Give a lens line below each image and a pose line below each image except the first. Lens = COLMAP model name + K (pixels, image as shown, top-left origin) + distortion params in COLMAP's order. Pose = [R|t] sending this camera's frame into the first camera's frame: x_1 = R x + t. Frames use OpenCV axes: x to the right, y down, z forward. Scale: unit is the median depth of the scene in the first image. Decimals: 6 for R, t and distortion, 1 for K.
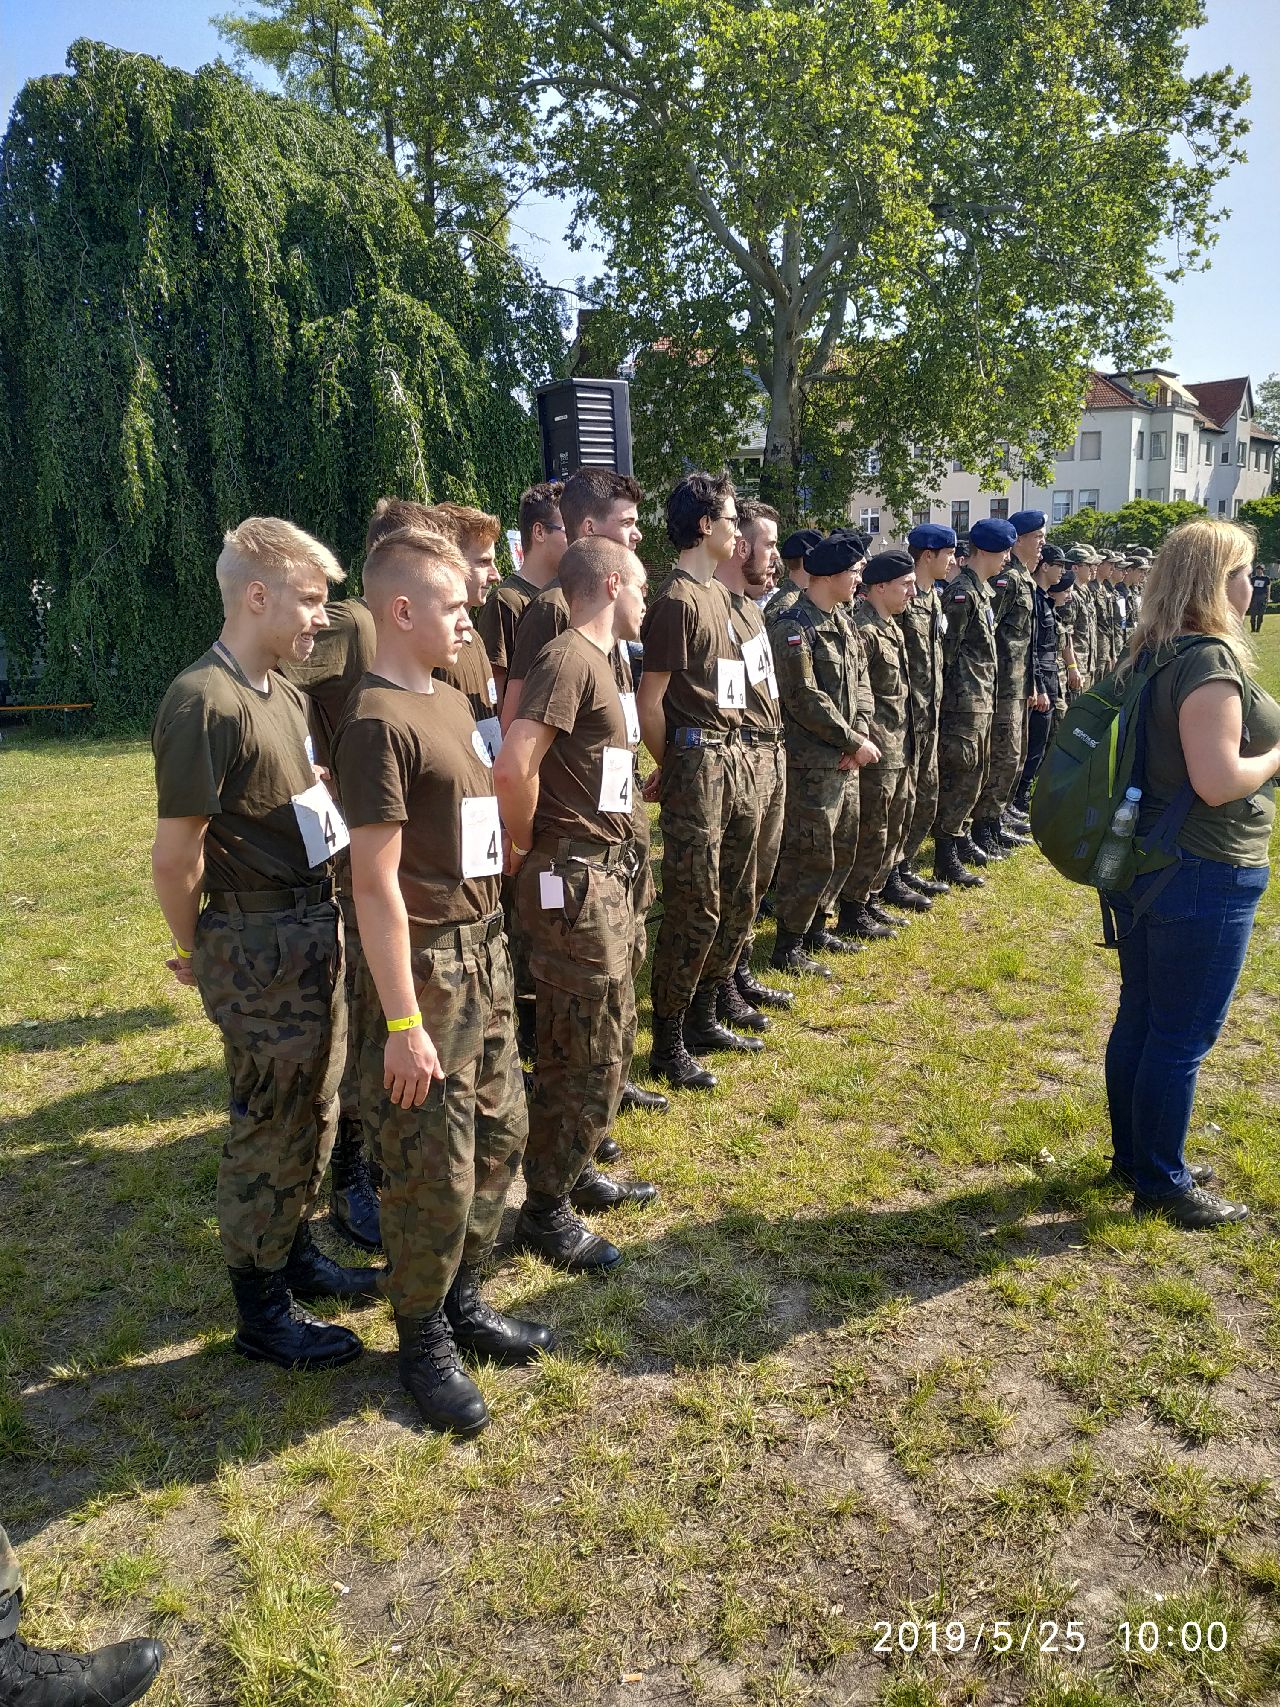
lens RADIAL K [[1237.7, 0, 646.2], [0, 1237.7, 853.4], [0, 0, 1]] dist [0.004476, -0.014903]
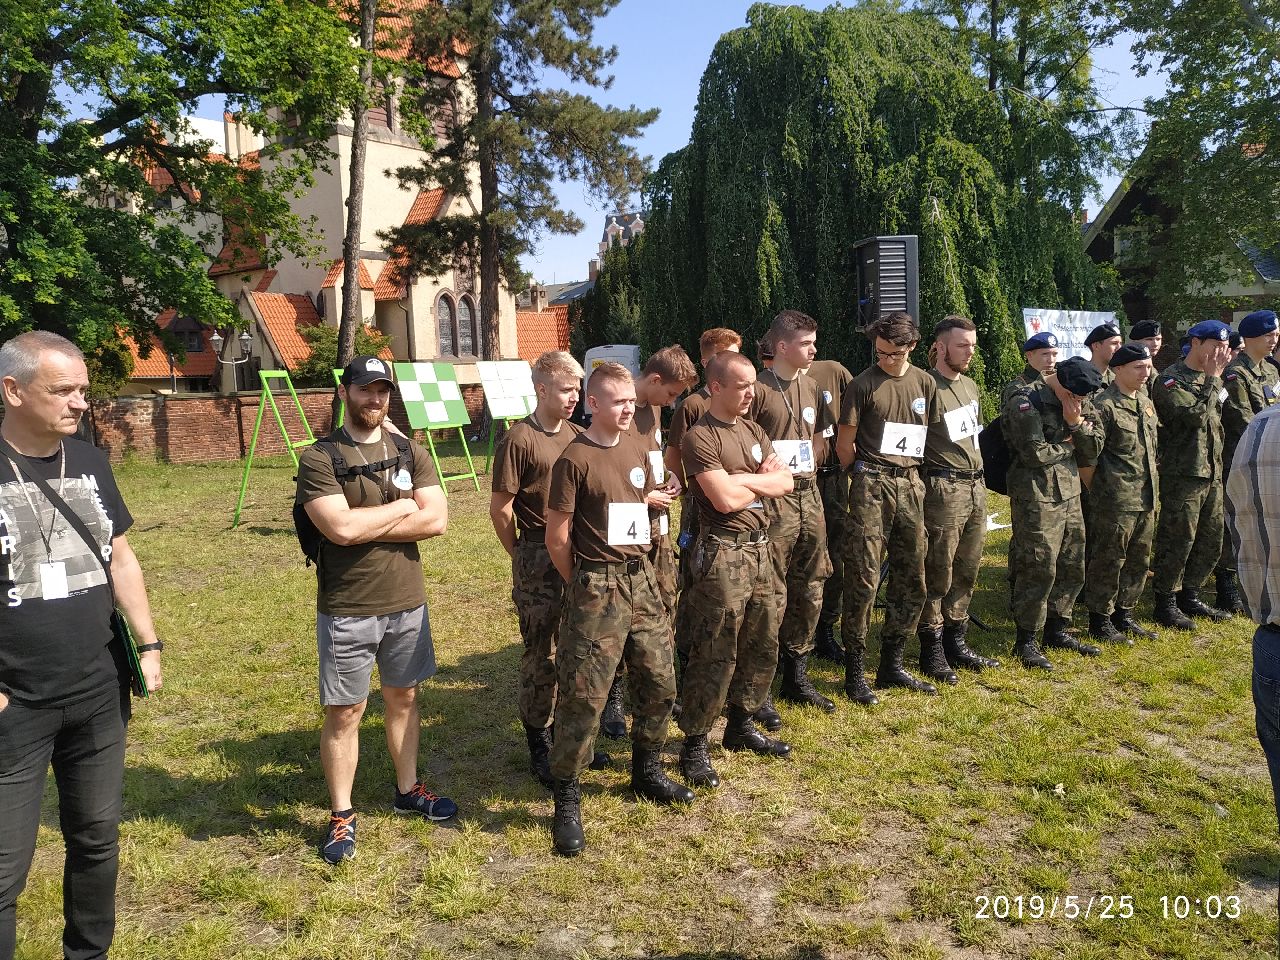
lens RADIAL K [[952.8, 0, 643.3], [0, 952.8, 474.3], [0, 0, 1]] dist [0.062398, -0.132820]
pose [[0.847276, 0.065545, -0.527094, 0.095080], [-0.106130, 0.993237, -0.047088, -0.001354], [0.520443, 0.095837, 0.848501, -0.037962]]
